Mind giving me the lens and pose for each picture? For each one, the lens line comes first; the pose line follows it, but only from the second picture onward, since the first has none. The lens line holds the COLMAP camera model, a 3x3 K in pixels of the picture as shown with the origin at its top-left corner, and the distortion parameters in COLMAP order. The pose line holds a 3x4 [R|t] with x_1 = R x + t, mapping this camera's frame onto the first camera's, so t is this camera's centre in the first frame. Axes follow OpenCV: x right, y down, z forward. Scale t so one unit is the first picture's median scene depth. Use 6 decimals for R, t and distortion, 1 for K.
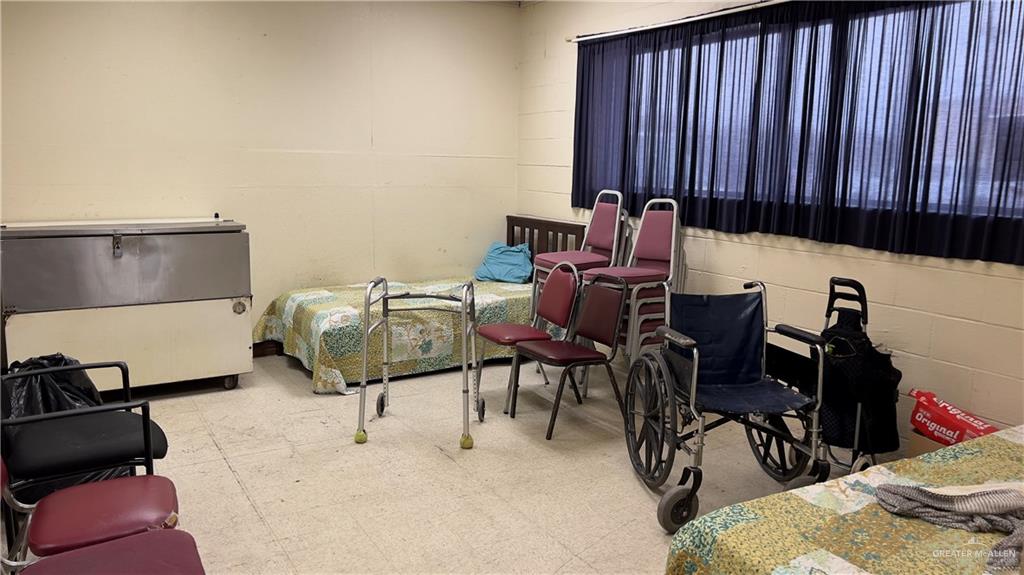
lens RADIAL K [[770.9, 0, 511.4], [0, 770.9, 290.3], [0, 0, 1]] dist [0.073212, -0.090341]
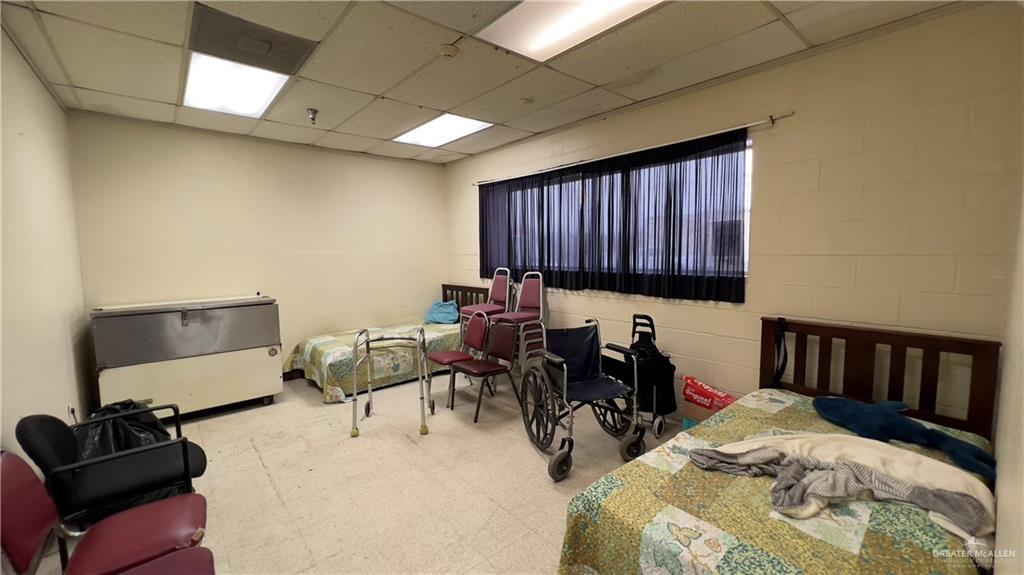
lens RADIAL K [[407.6, 0, 508.0], [0, 407.6, 285.6], [0, 0, 1]] dist [-0.003921, 0.000082]
pose [[0.986433, -0.045888, 0.157618, -0.006198], [0.058523, 0.995352, -0.076477, -0.024256], [-0.153376, 0.084664, 0.984534, 0.127852]]
